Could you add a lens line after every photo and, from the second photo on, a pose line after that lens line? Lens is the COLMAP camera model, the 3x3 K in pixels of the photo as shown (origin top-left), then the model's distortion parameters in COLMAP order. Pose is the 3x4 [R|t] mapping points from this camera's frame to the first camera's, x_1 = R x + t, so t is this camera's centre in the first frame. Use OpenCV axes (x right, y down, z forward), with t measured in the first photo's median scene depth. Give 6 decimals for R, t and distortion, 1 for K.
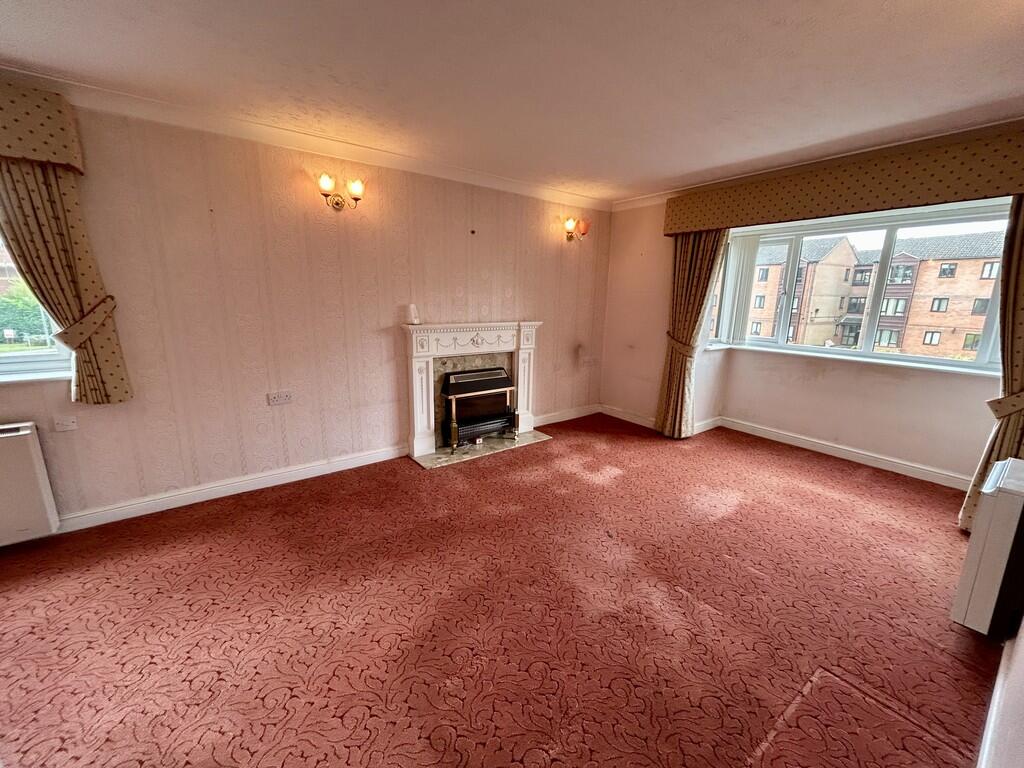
lens RADIAL K [[413.1, 0, 512.0], [0, 413.1, 384.0], [0, 0, 1]] dist [0.000717, -0.002243]
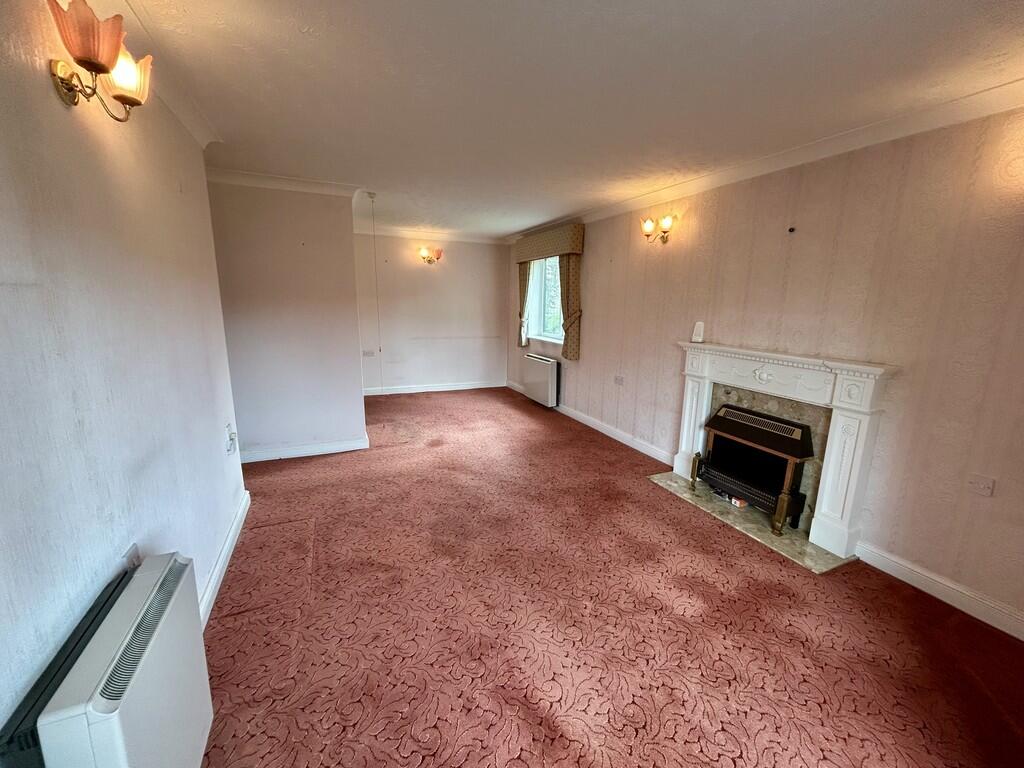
lens RADIAL K [[413.1, 0, 512.0], [0, 413.1, 384.0], [0, 0, 1]] dist [0.000717, -0.002243]
pose [[-0.216194, 0.178711, -0.959855, 0.773498], [-0.223021, 0.948075, 0.226750, -0.166297], [0.950538, 0.263090, -0.165112, 0.730798]]
